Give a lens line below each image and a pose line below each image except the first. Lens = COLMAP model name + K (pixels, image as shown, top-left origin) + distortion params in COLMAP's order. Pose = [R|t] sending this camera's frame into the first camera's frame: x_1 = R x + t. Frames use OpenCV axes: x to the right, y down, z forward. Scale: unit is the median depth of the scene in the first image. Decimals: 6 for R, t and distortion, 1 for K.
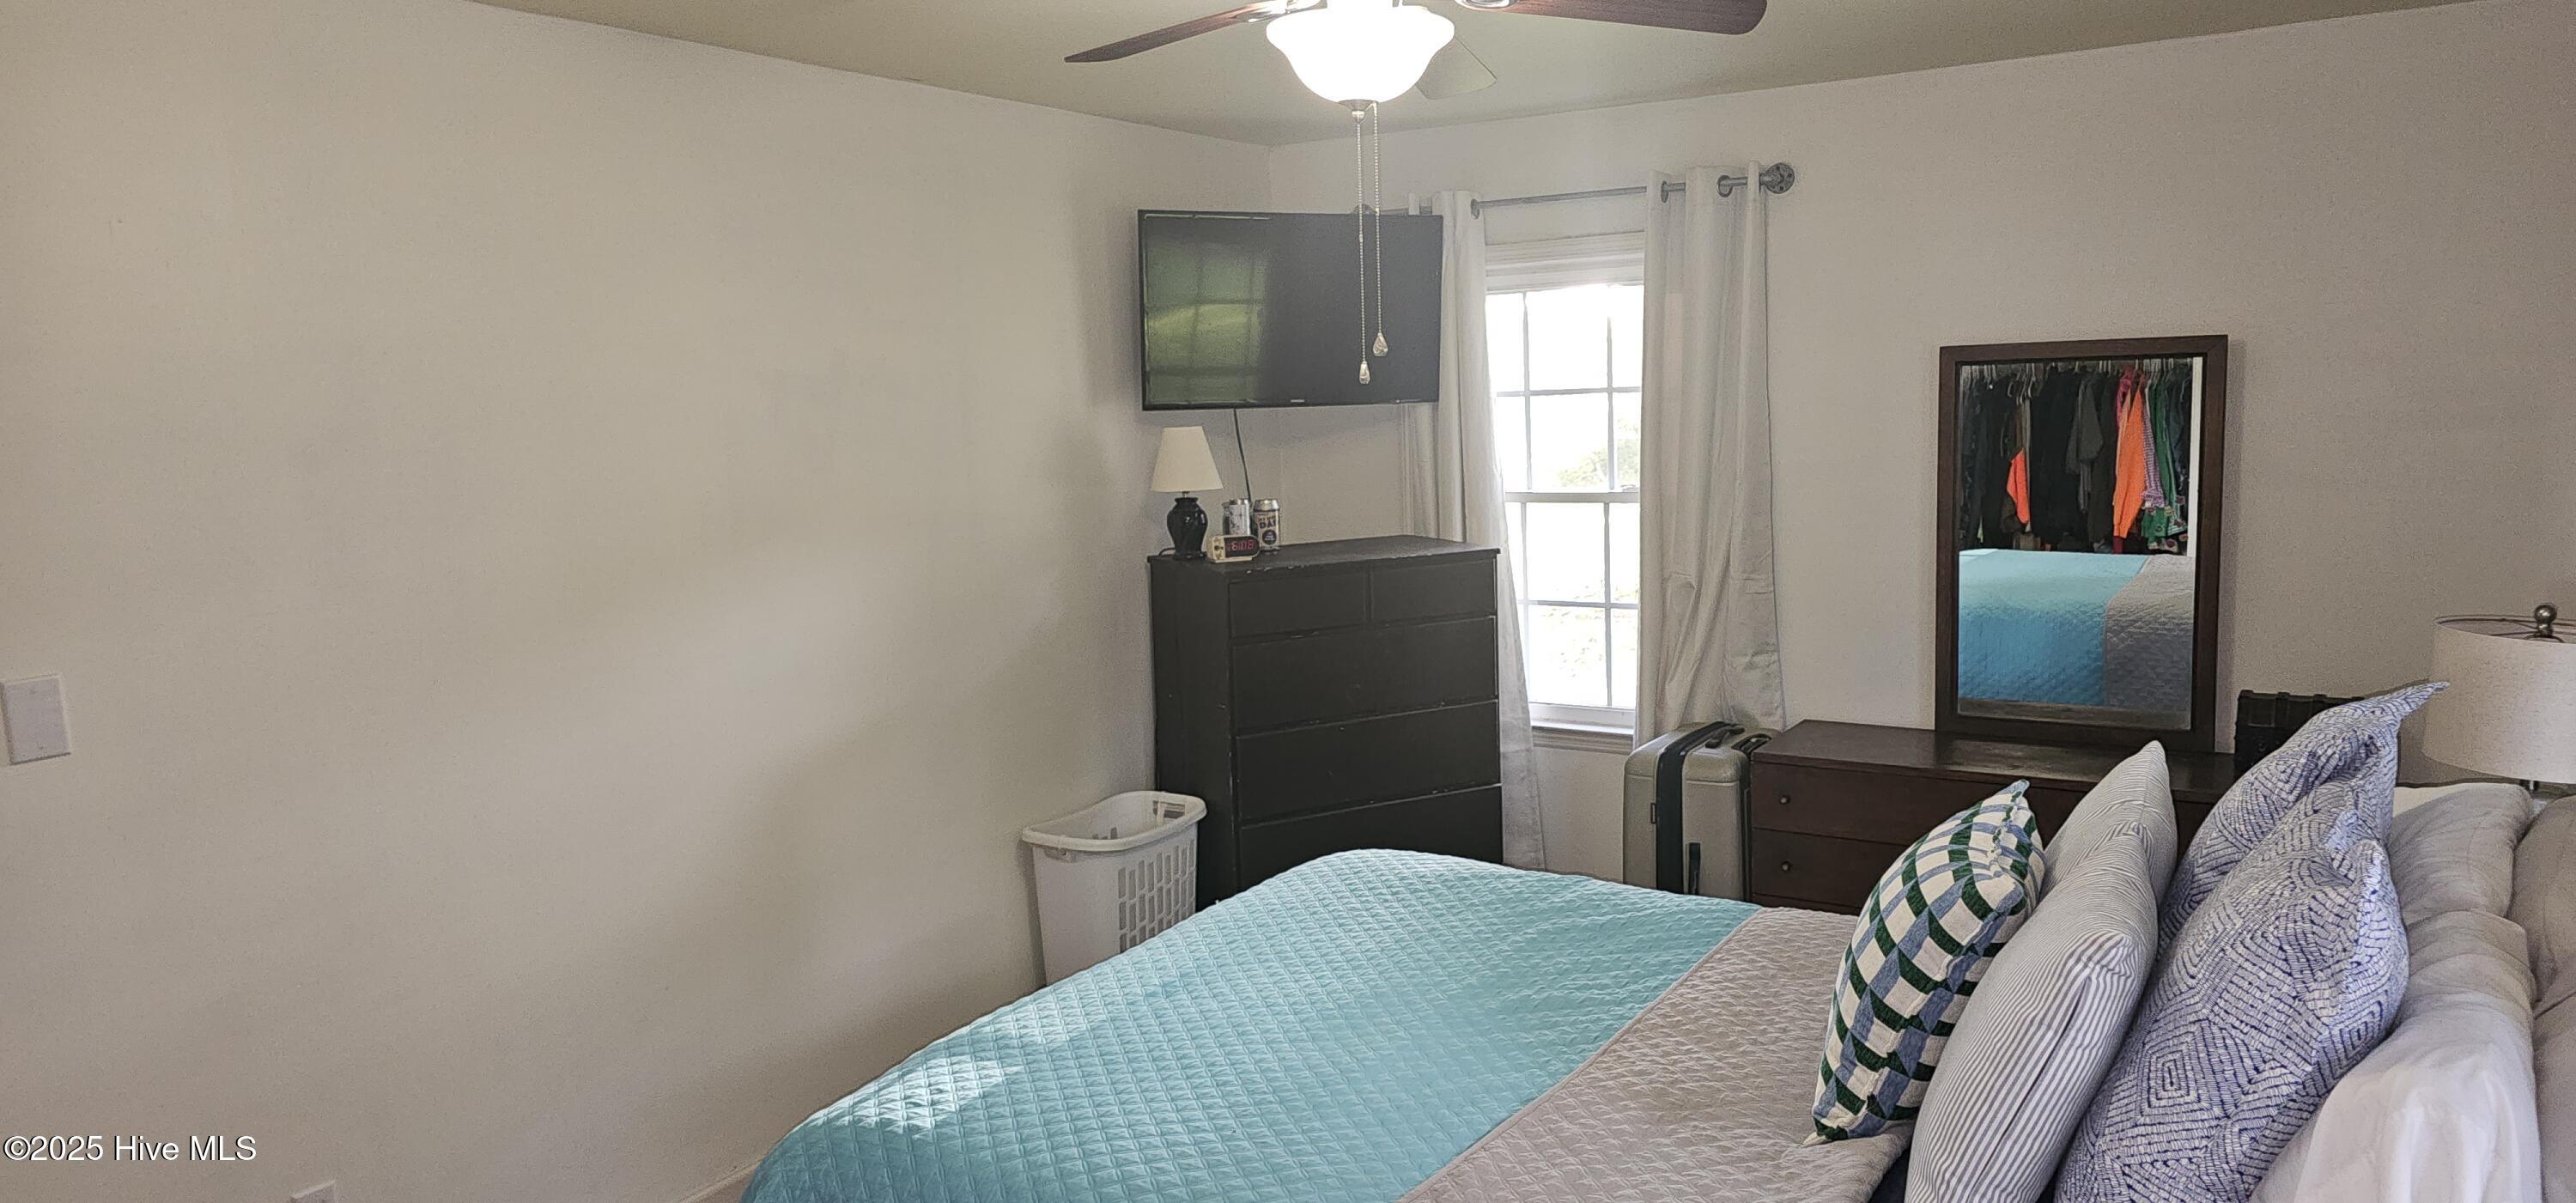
lens RADIAL K [[1726.5, 0, 1291.7], [0, 1726.5, 582.0], [0, 0, 1]] dist [0.081012, -0.079442]
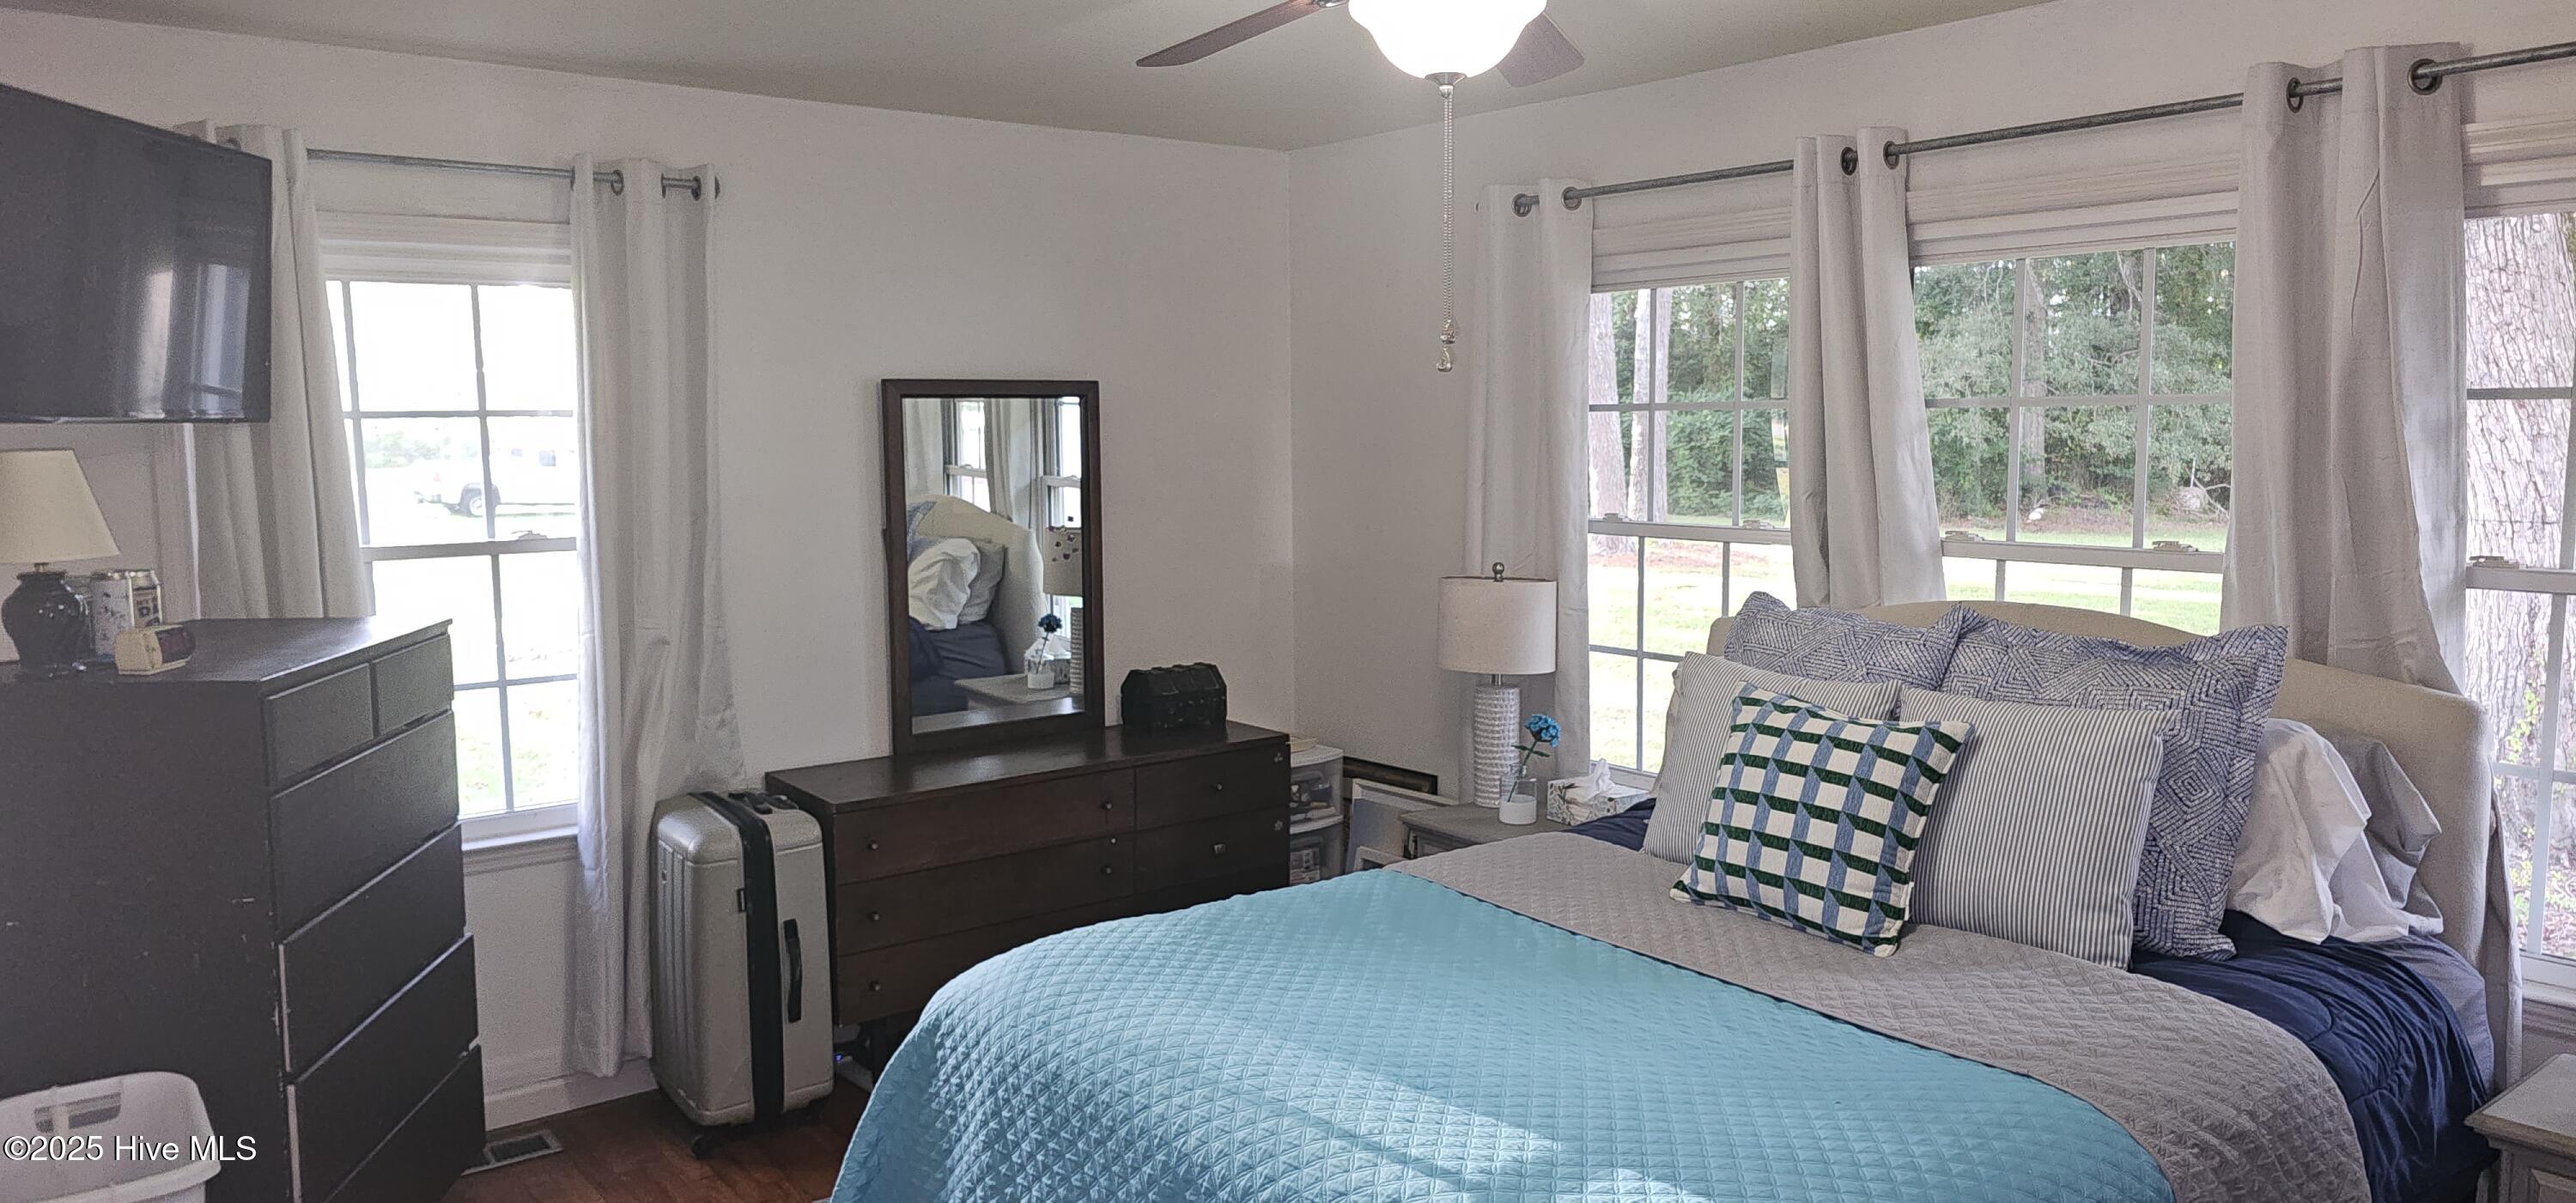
lens RADIAL K [[1726.5, 0, 1275.8], [0, 1726.5, 559.5], [0, 0, 1]] dist [0.081012, -0.079442]
pose [[0.359615, -0.048869, 0.931820, -0.466454], [0.104045, 0.994500, 0.012003, -0.016823], [-0.927282, 0.092634, 0.362722, 0.397684]]
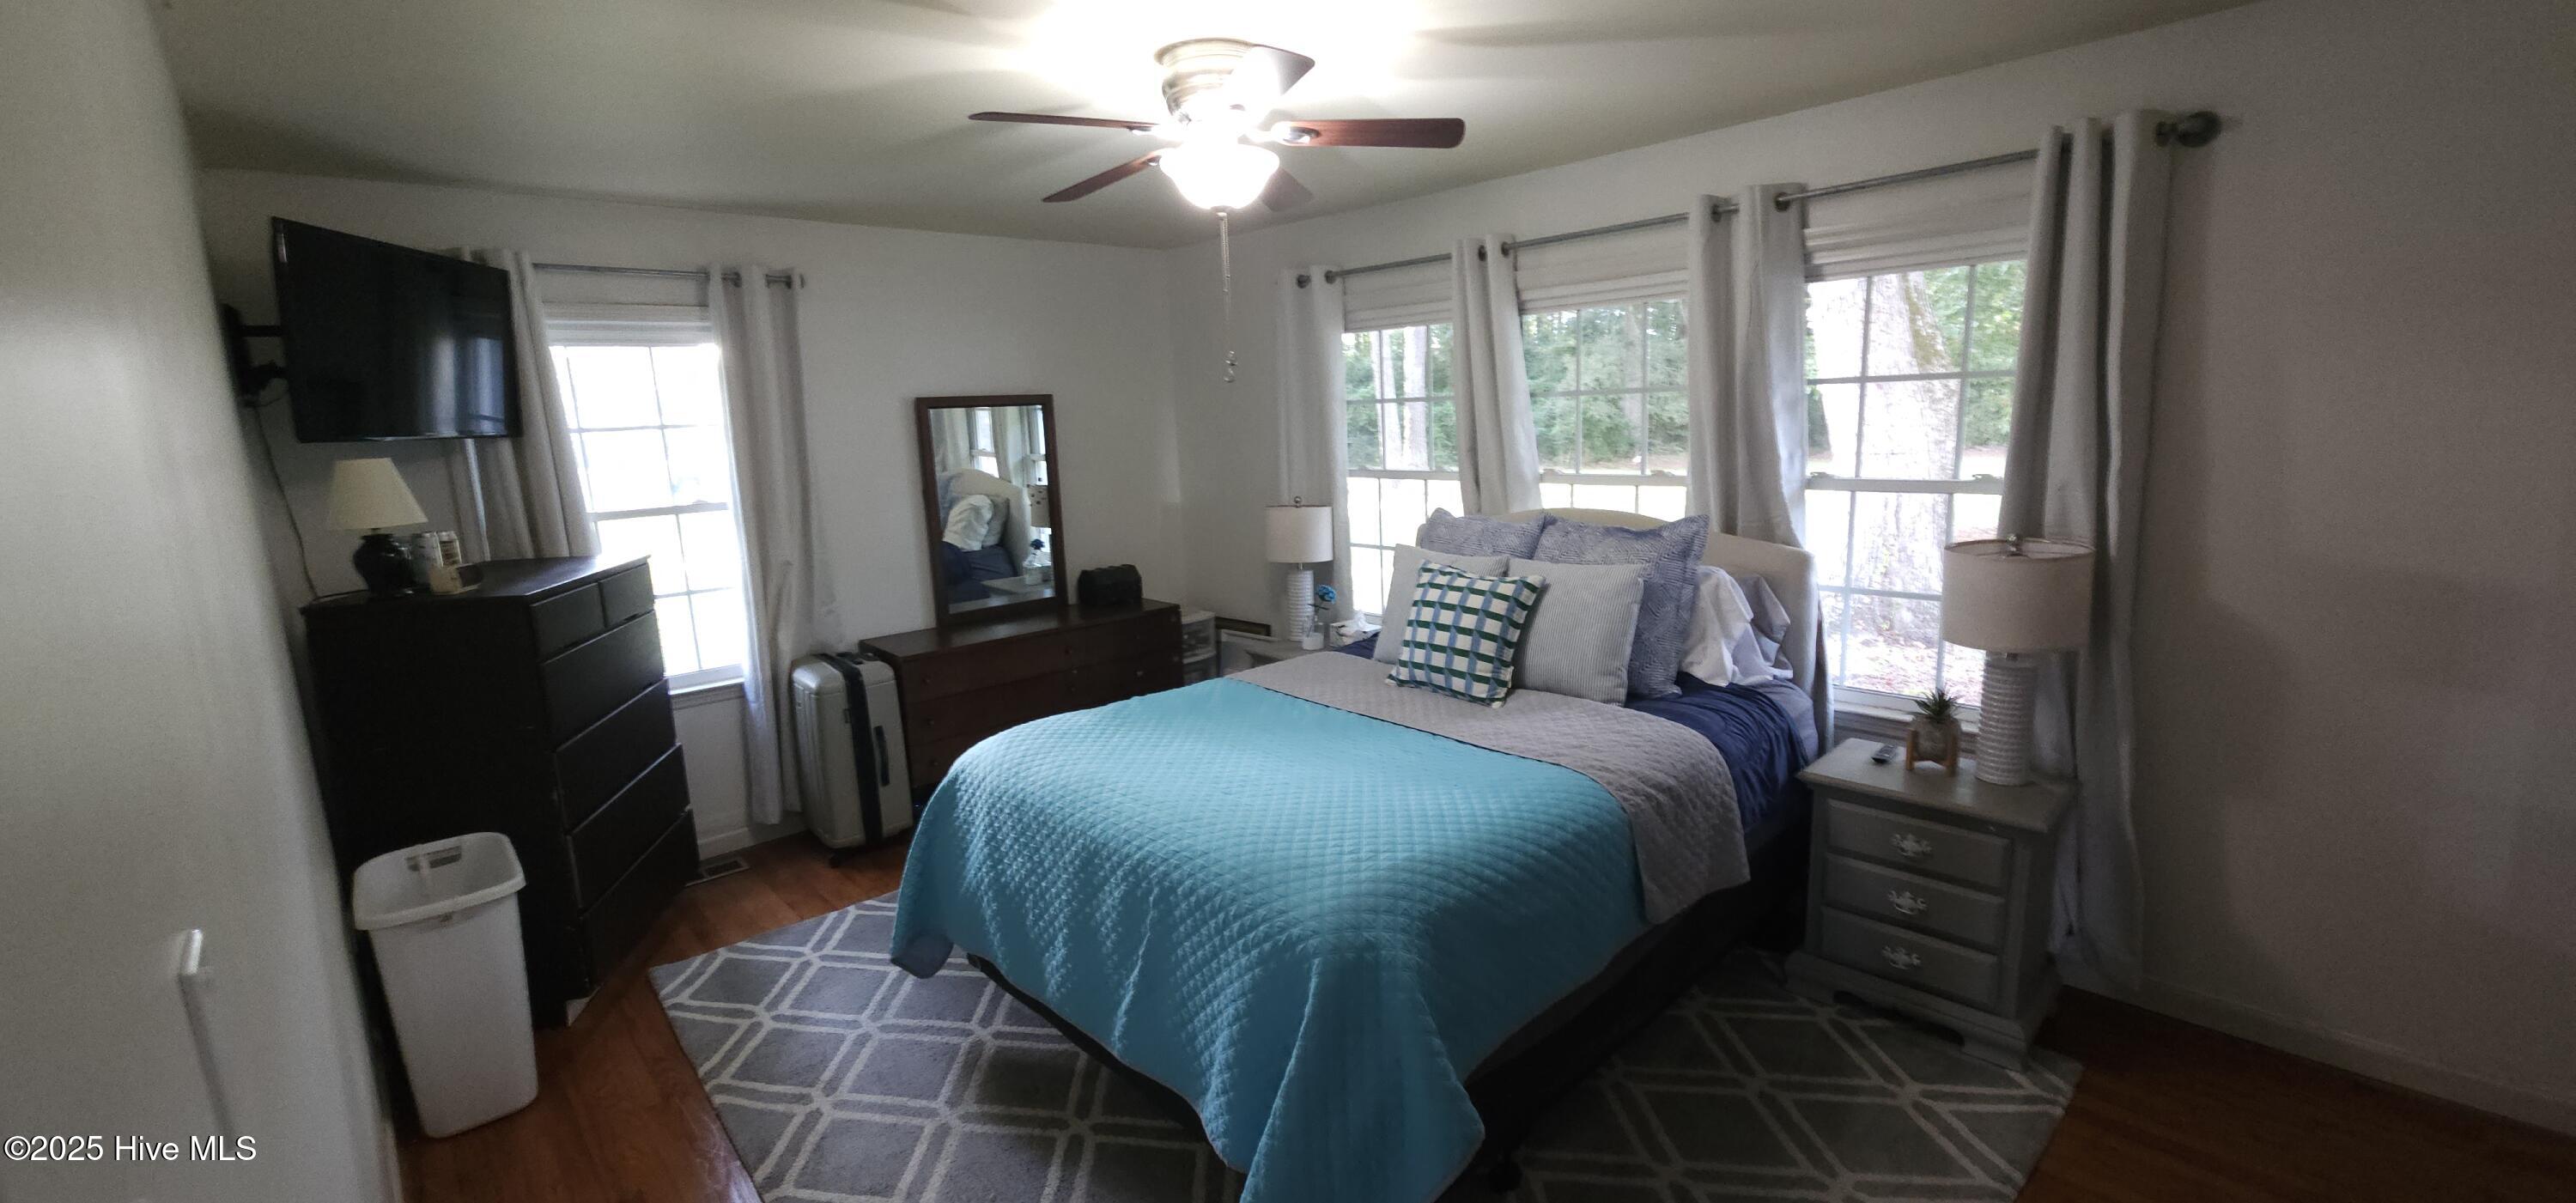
lens RADIAL K [[1056.1, 0, 1299.0], [0, 1056.1, 582.3], [0, 0, 1]] dist [0.001134, -0.001005]
pose [[0.271055, -0.134058, 0.953183, -0.479334], [0.139213, 0.985303, 0.098987, -0.009922], [-0.952443, 0.105865, 0.285734, 0.358386]]
